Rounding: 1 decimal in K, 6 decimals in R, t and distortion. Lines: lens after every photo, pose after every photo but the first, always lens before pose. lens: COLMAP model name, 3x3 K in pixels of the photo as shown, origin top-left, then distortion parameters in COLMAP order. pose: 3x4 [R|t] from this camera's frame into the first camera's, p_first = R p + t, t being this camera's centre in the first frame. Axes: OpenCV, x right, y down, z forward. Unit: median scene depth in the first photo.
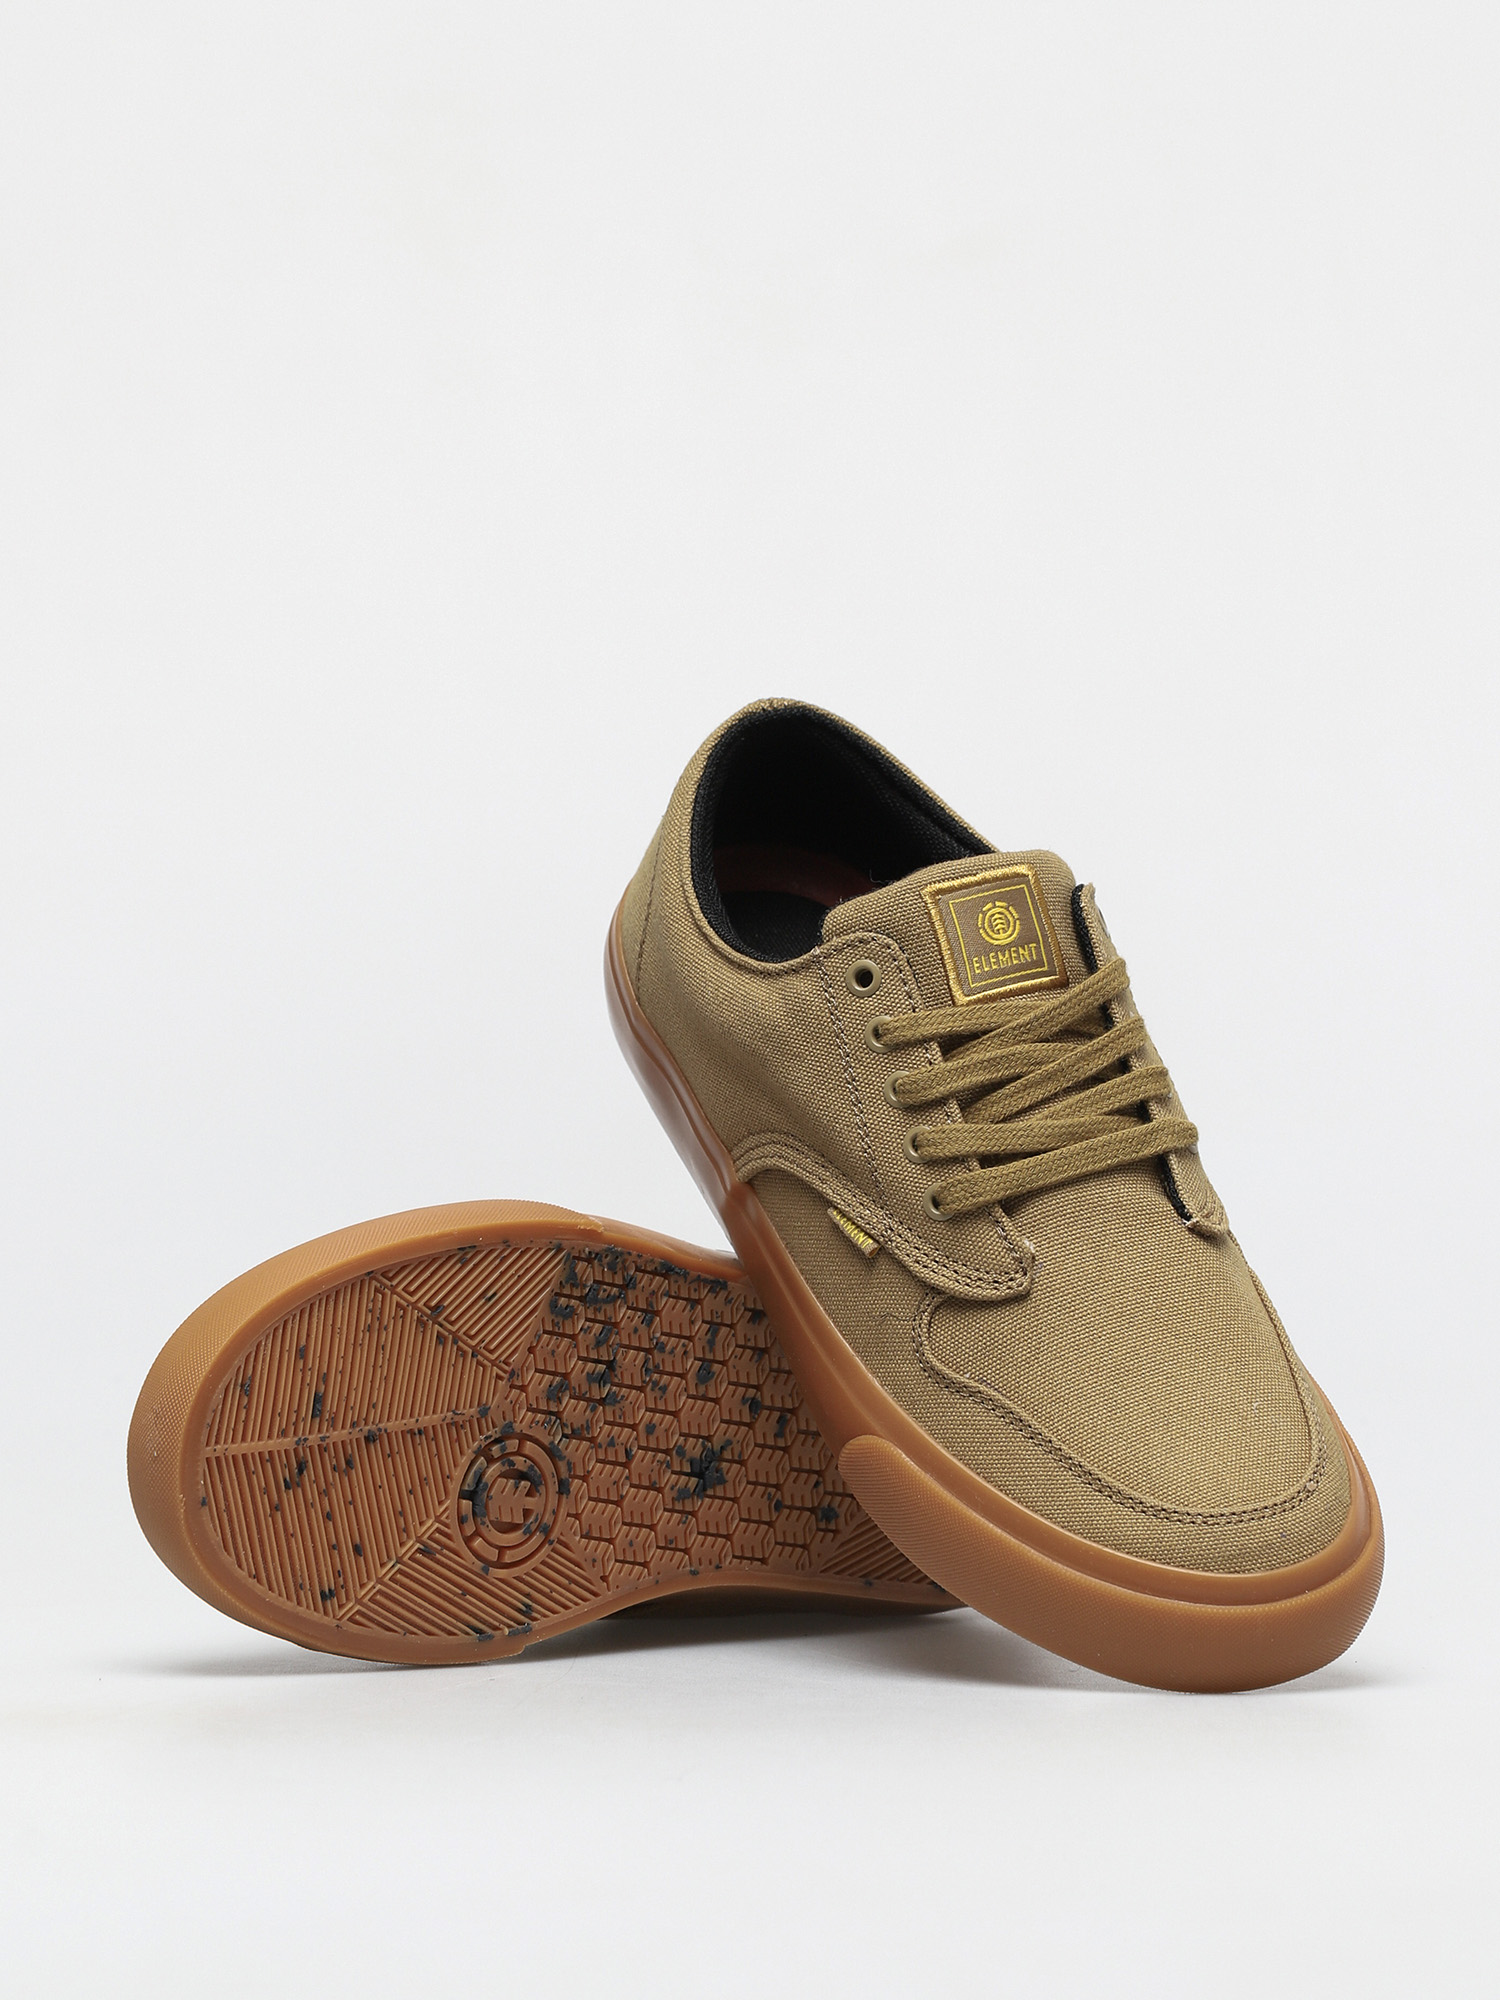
lens RADIAL K [[5692.0, 0, 750.0], [0, 5692.0, 1000.0], [0, 0, 1]] dist [-0.097866, -0.073601]
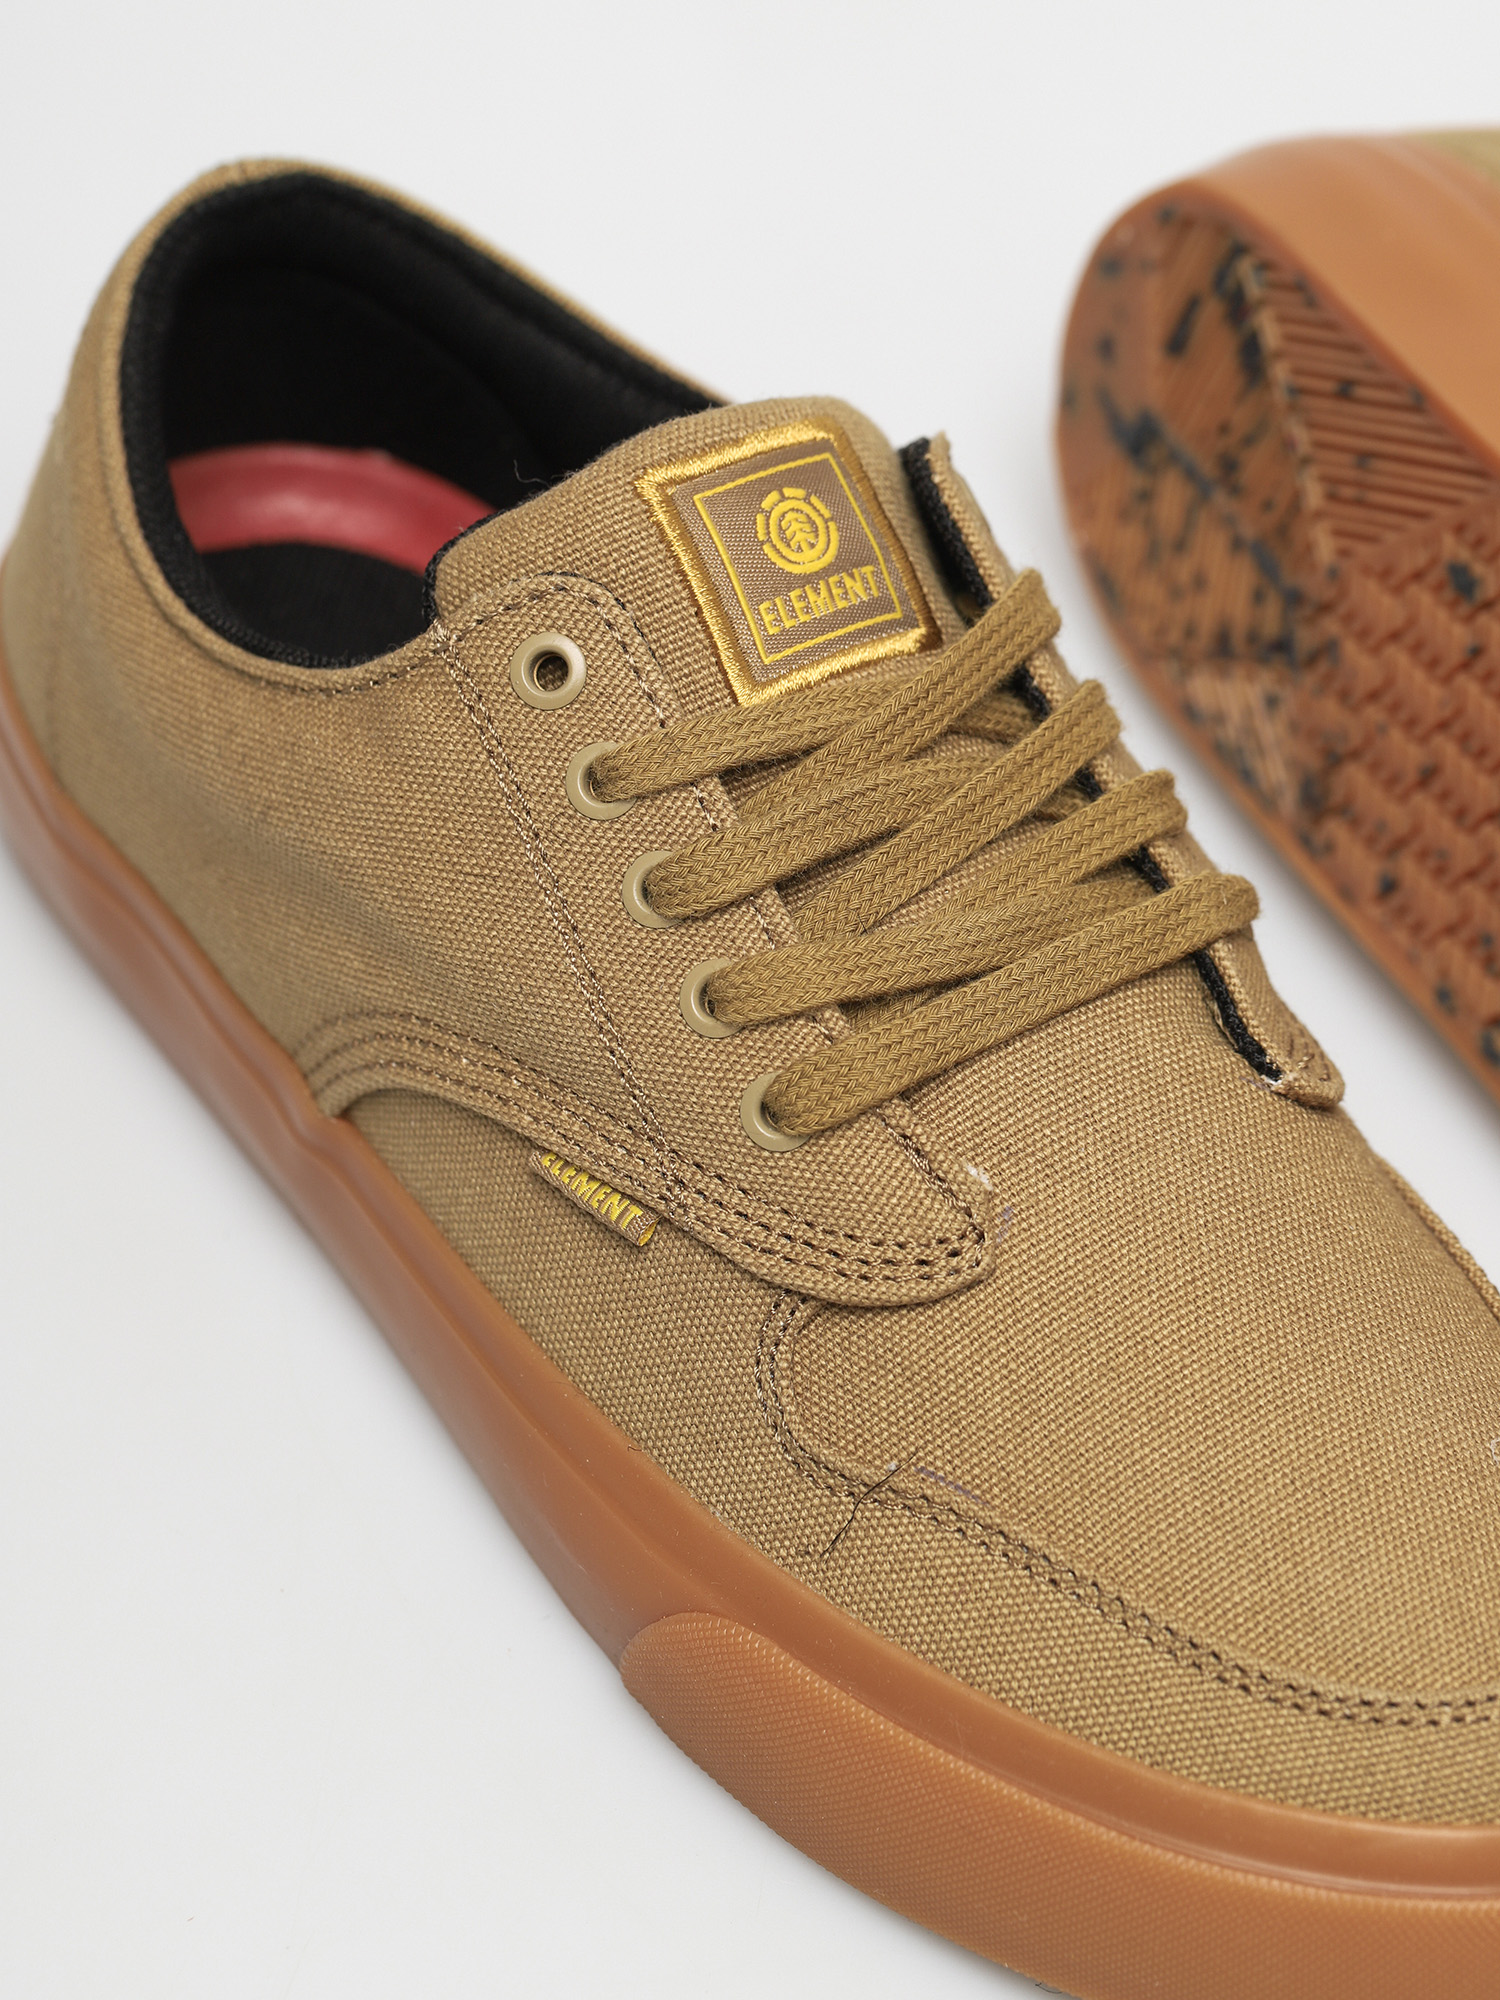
lens RADIAL K [[5692.0, 0, 750.0], [0, 5692.0, 1000.0], [0, 0, 1]] dist [-0.097866, -0.073601]
pose [[0.986464, -0.137376, 0.089541, -0.009875], [0.134934, 0.990311, 0.032806, 0.010043], [-0.093180, -0.020280, 0.995443, 0.512700]]
